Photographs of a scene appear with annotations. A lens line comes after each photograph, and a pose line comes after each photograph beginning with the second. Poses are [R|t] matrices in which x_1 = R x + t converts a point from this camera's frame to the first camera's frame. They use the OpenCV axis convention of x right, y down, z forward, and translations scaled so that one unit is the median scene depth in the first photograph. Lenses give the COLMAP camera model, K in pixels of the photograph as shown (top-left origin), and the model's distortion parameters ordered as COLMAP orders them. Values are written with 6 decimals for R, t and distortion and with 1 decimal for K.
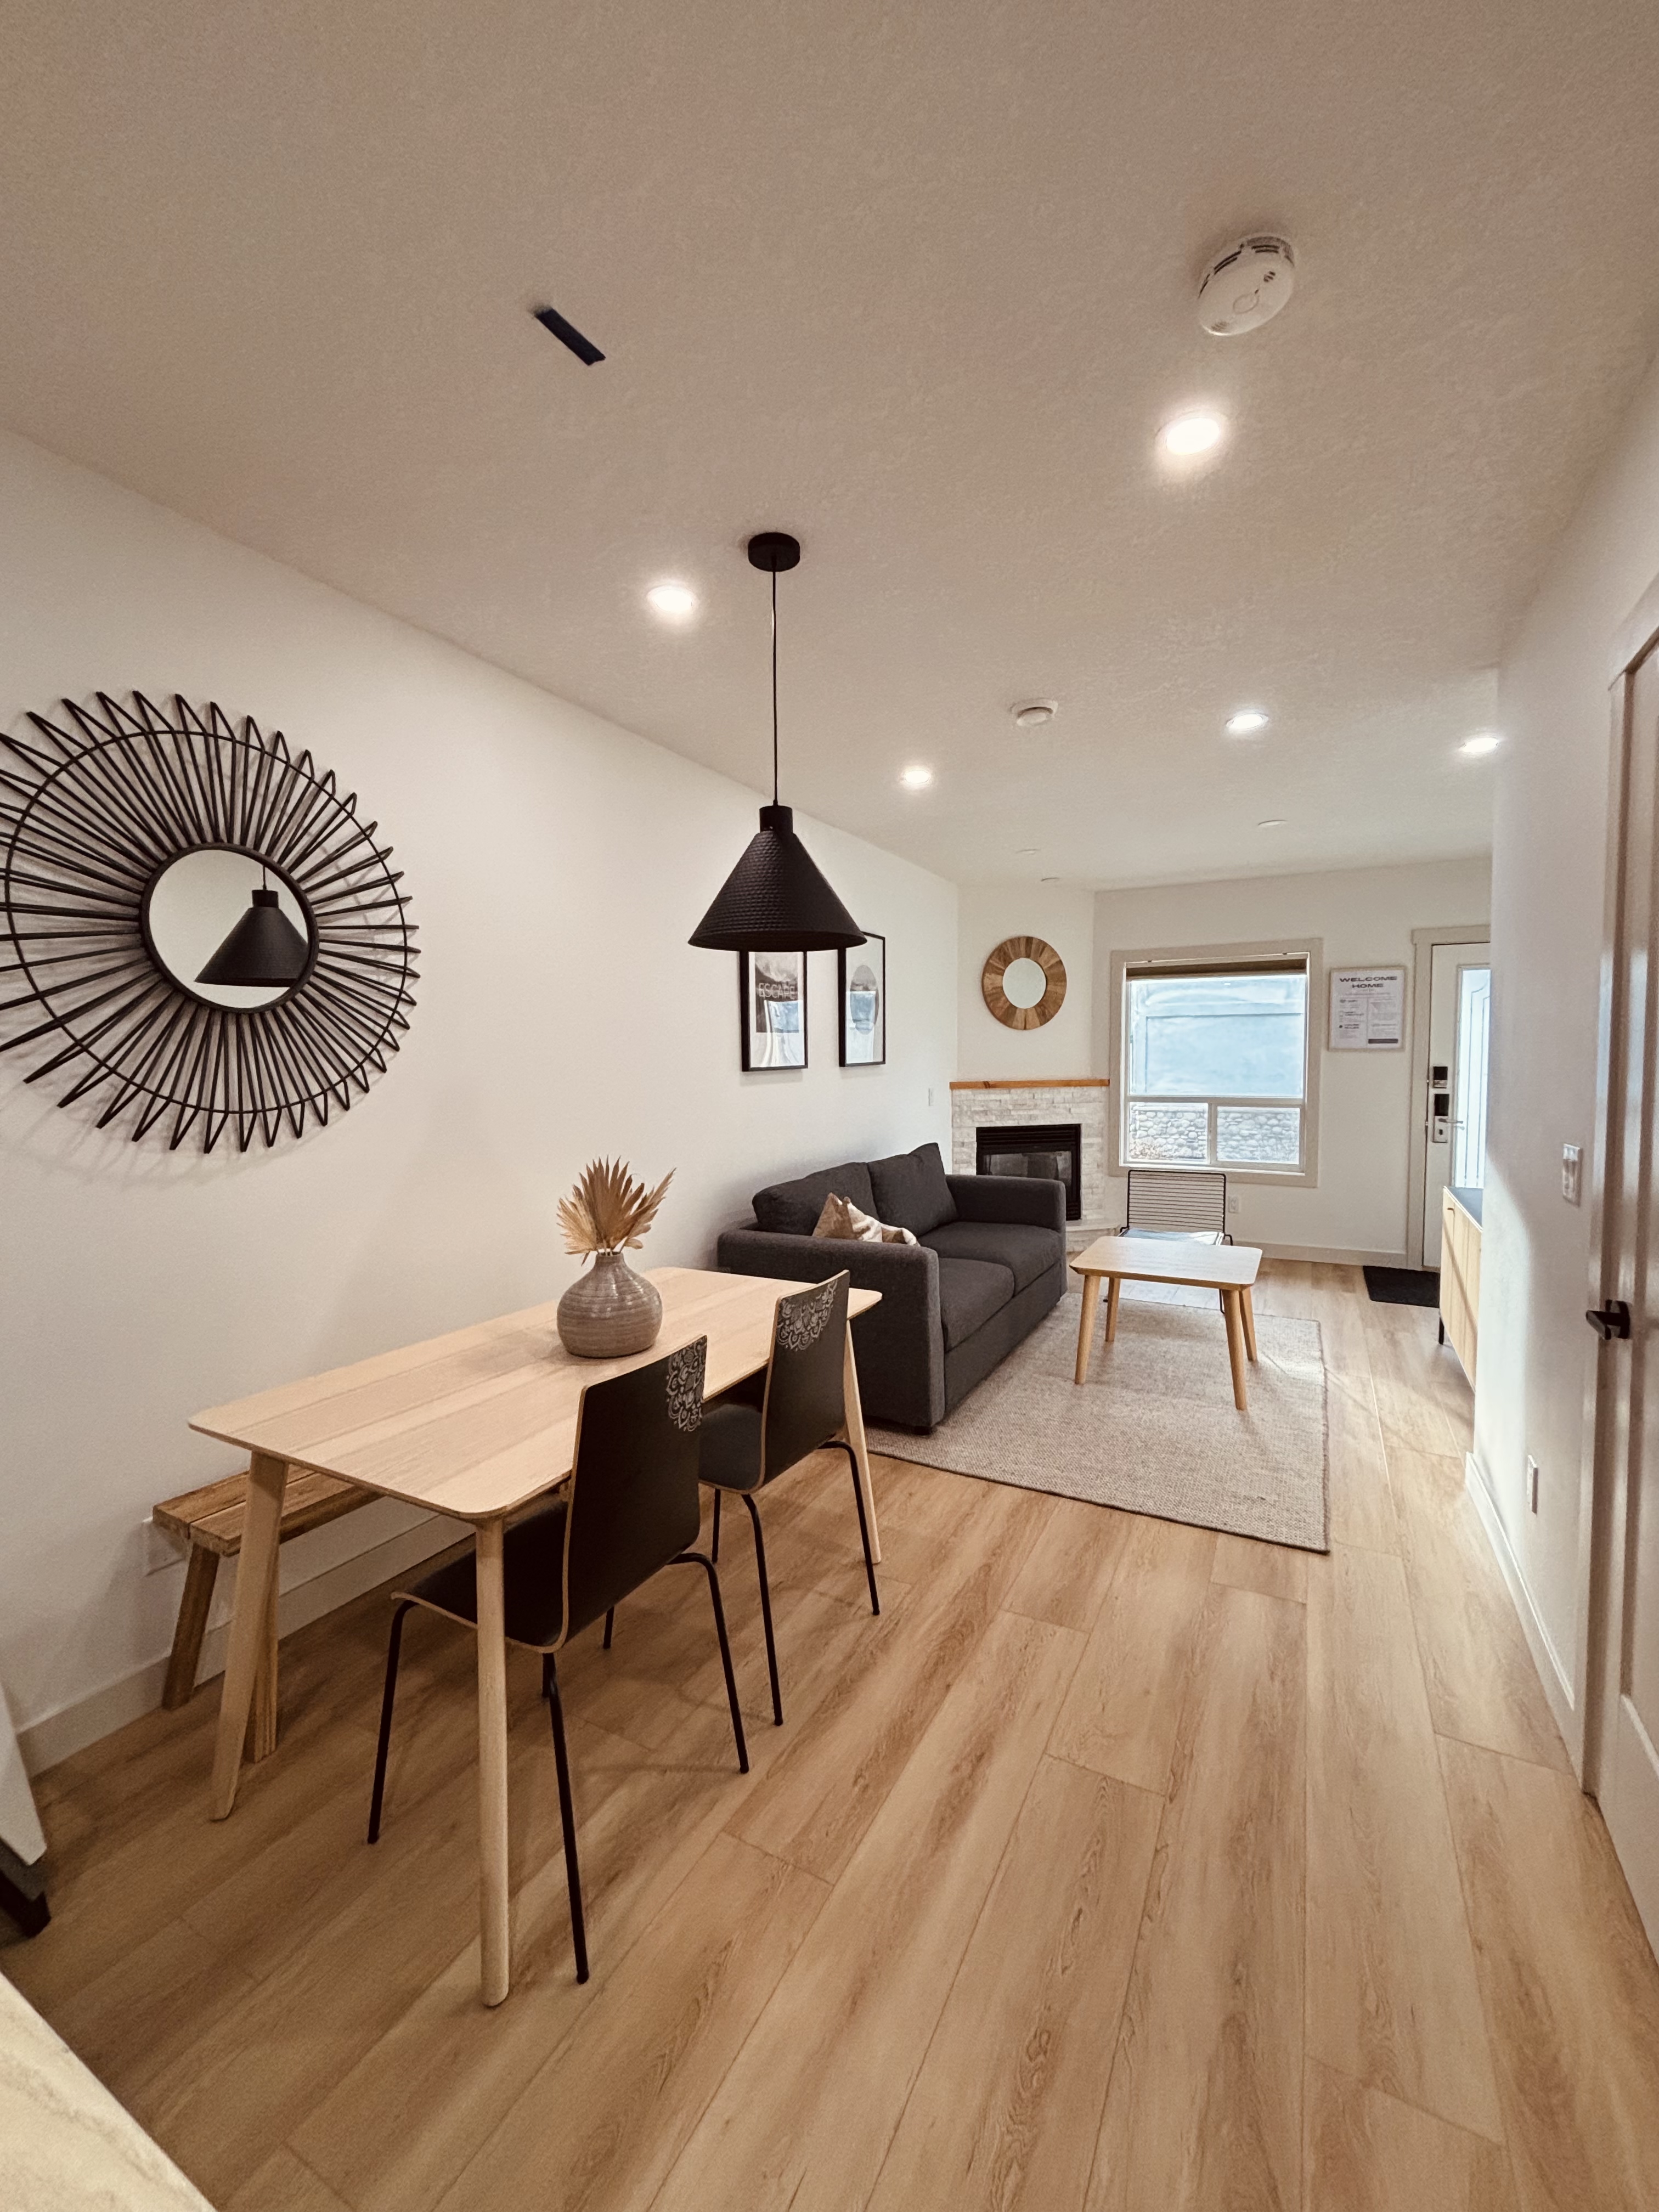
lens RADIAL K [[886.9, 0, 845.5], [0, 886.9, 1096.4], [0, 0, 1]] dist [-0.000893, -0.000455]
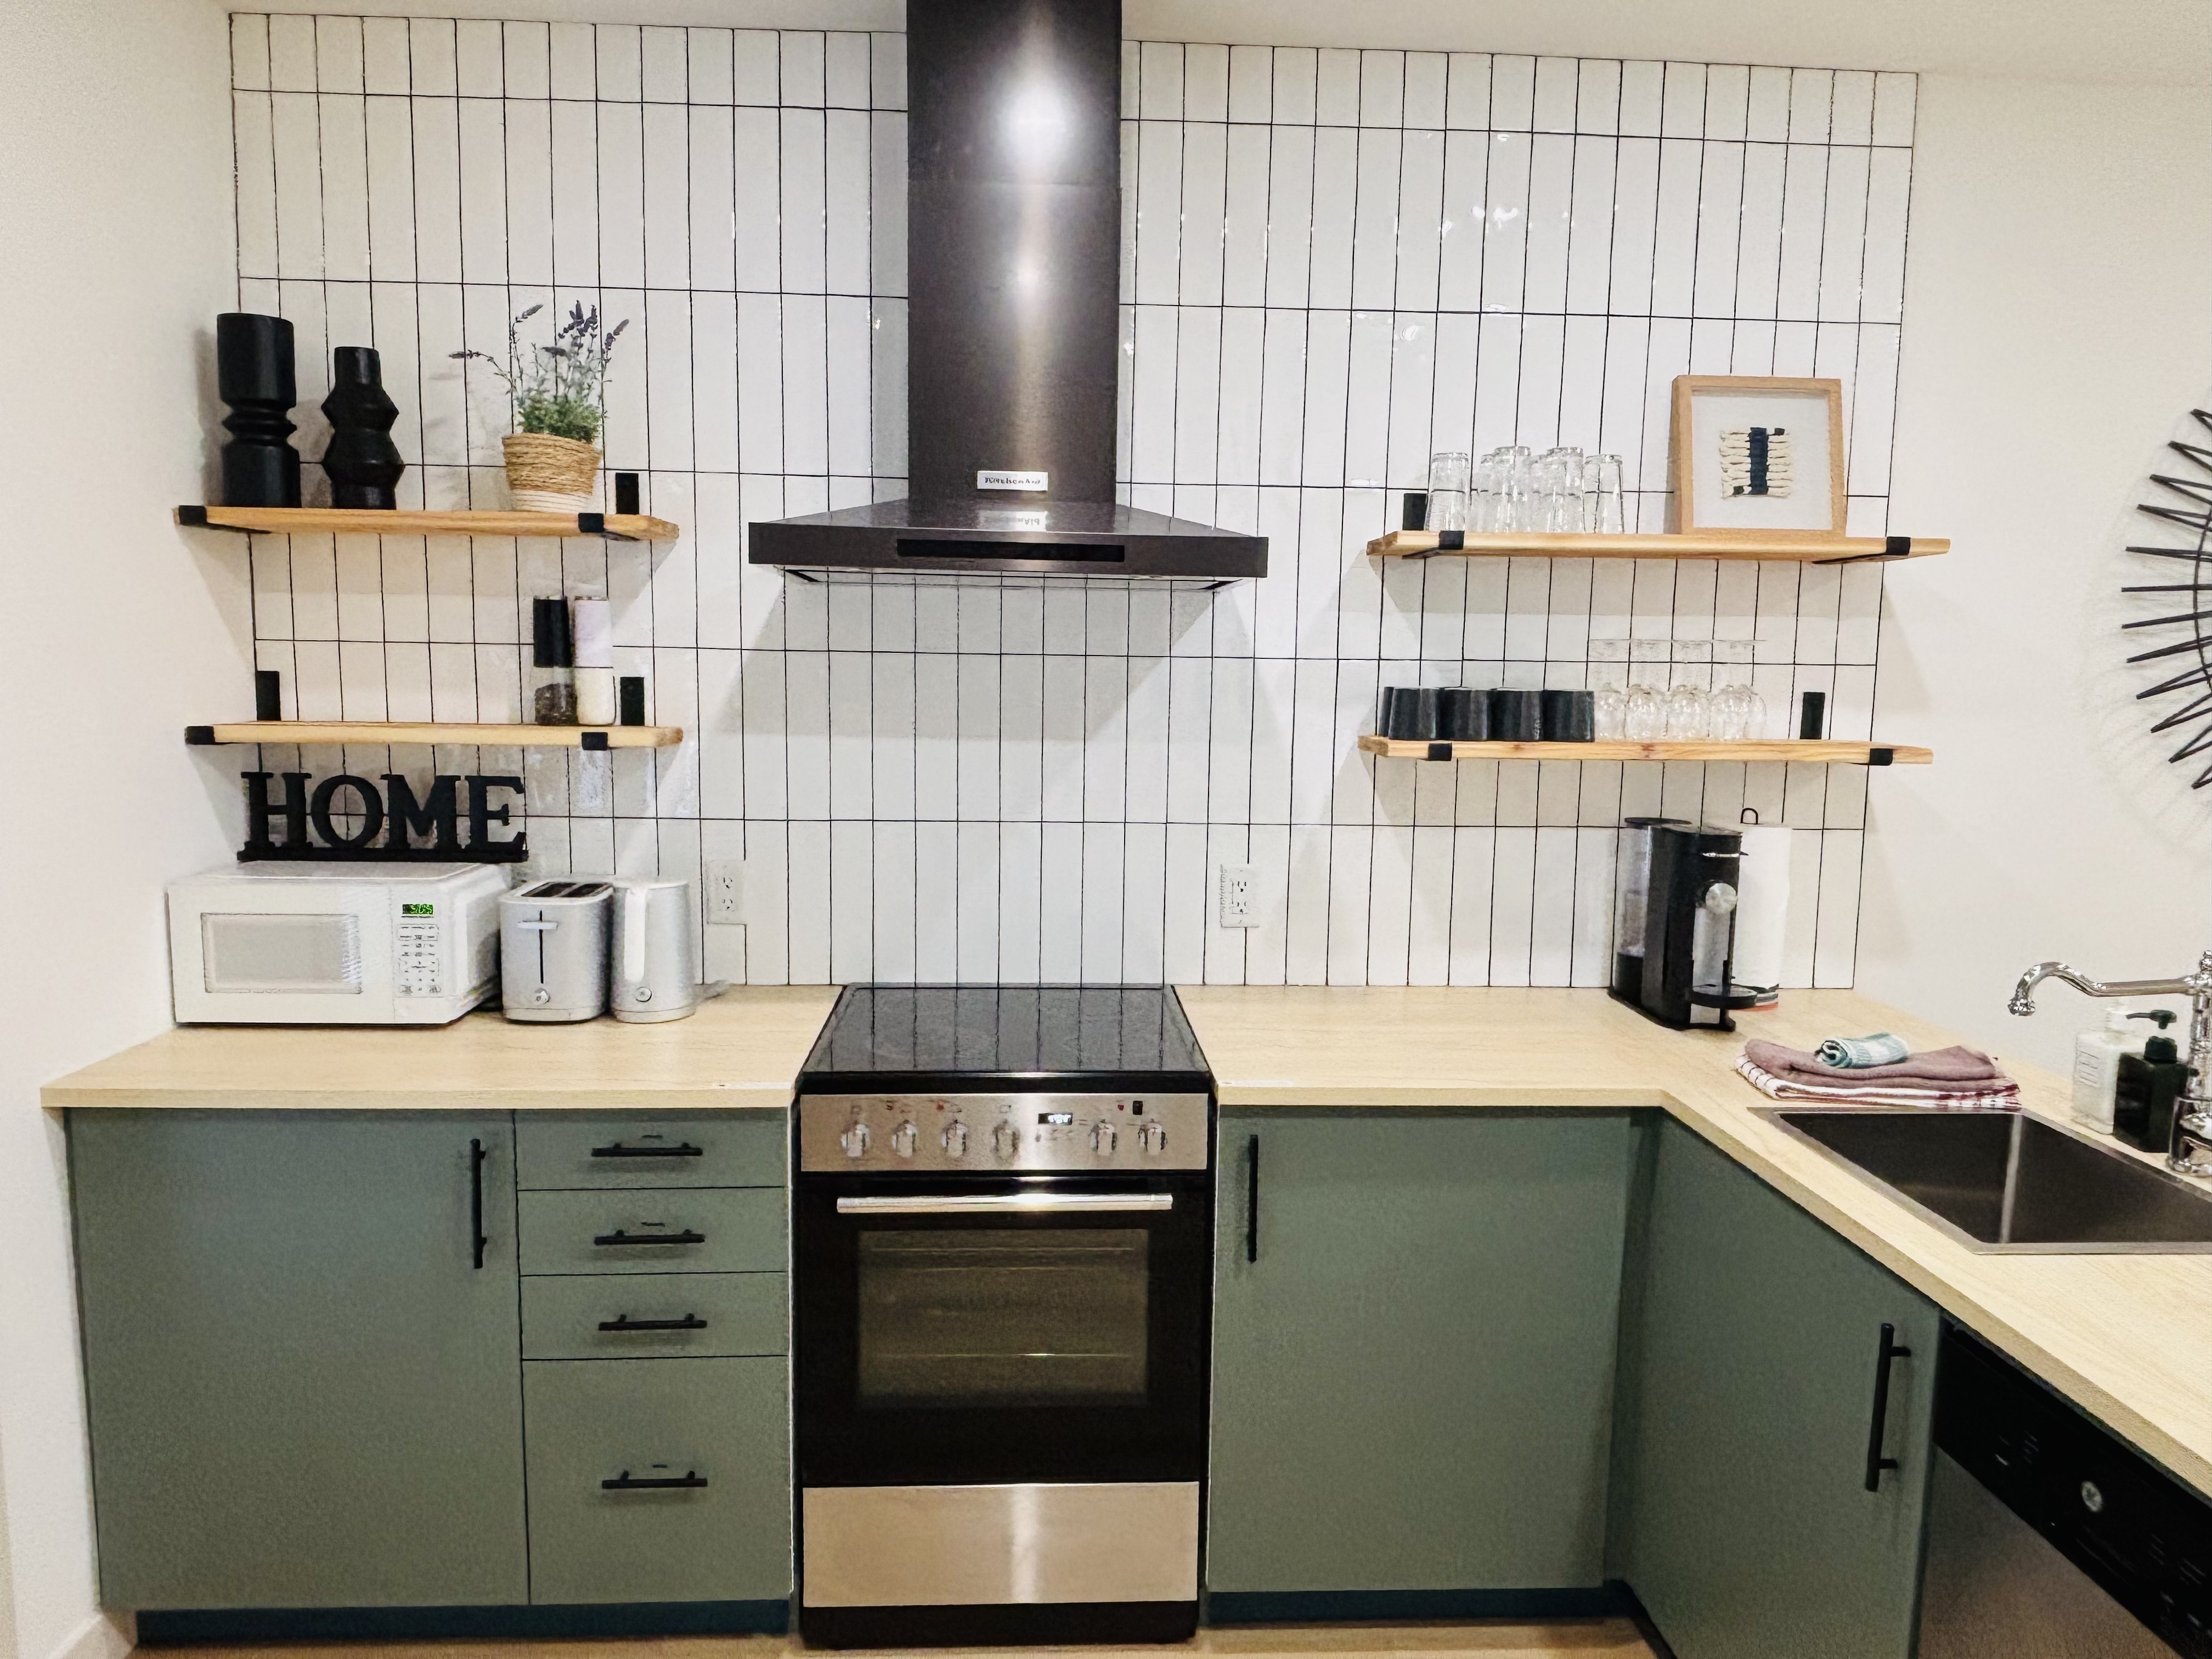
lens RADIAL K [[1465.2, 0, 1106.0], [0, 1465.2, 829.5], [0, 0, 1]] dist [0.058672, -0.086909]
pose [[0.506160, 0.116407, -0.854547, -0.058255], [-0.061055, 0.993200, 0.099131, -0.015916], [0.860276, 0.001998, 0.509825, -0.441384]]
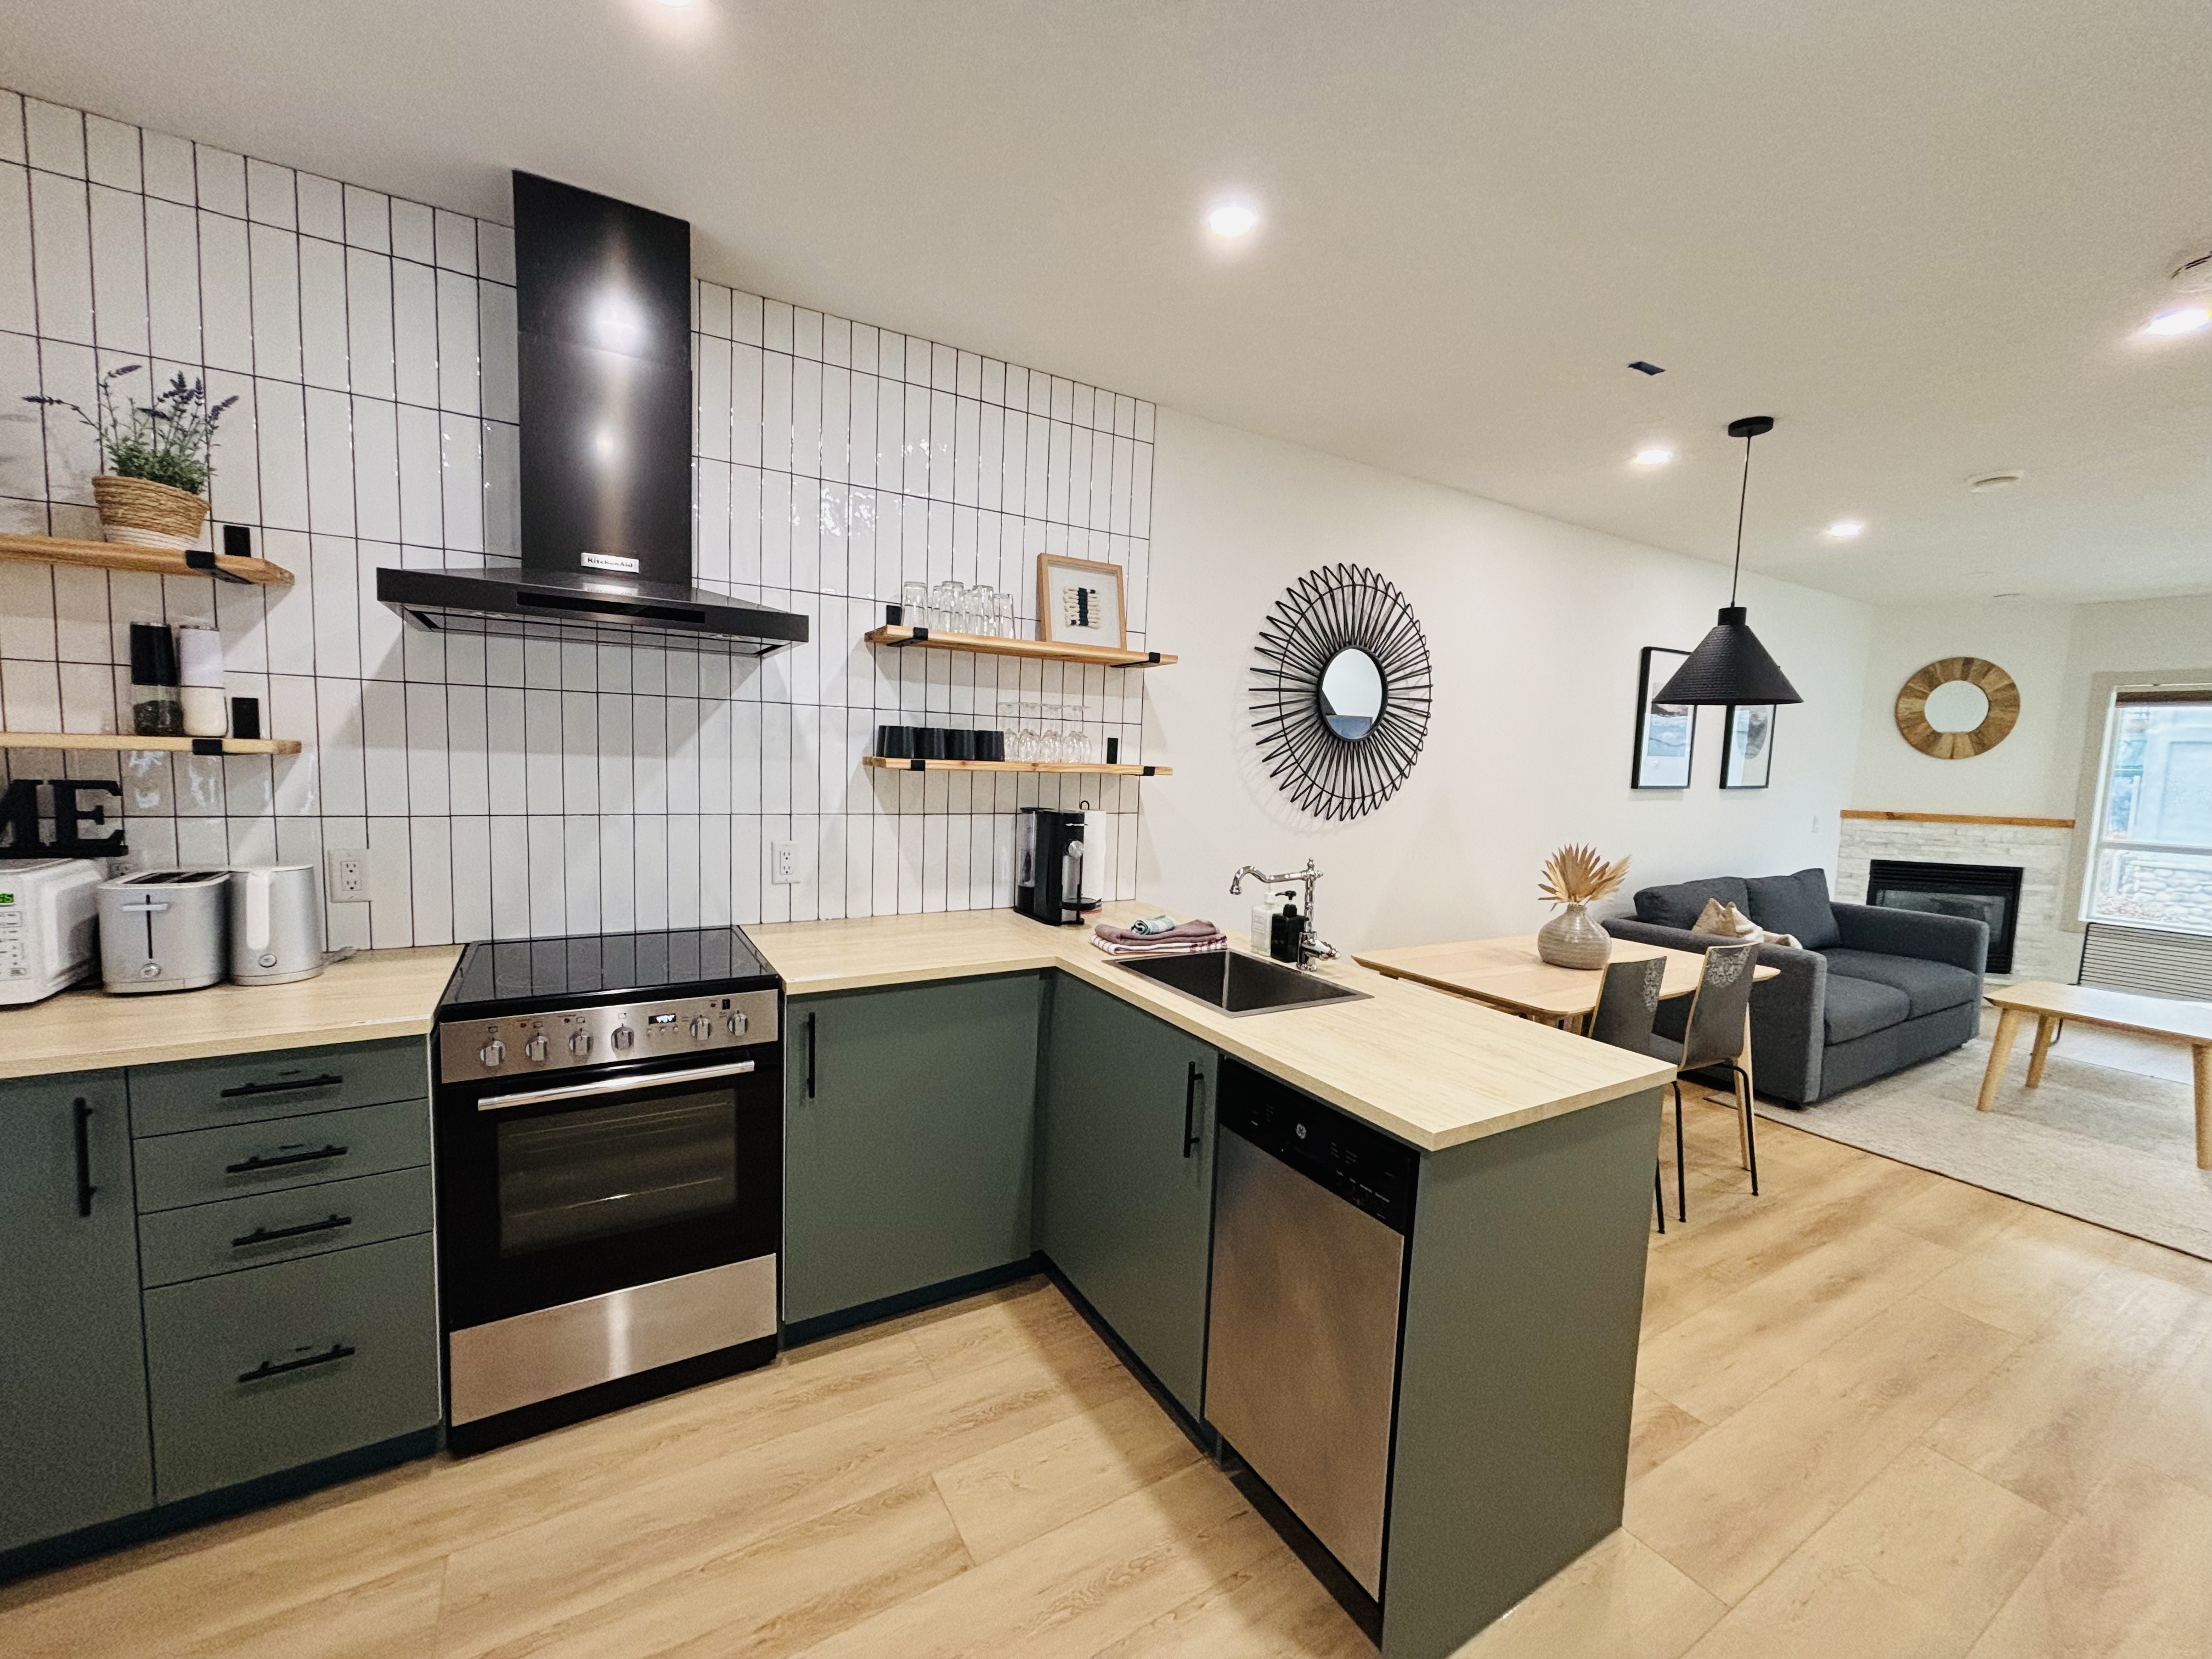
lens RADIAL K [[886.9, 0, 1112.0], [0, 886.9, 825.9], [0, 0, 1]] dist [-0.000893, -0.000455]
pose [[0.848249, 0.082698, -0.523101, -0.092862], [-0.065922, 0.996539, 0.050647, 0.008521], [0.525479, -0.008477, 0.850764, -0.447199]]
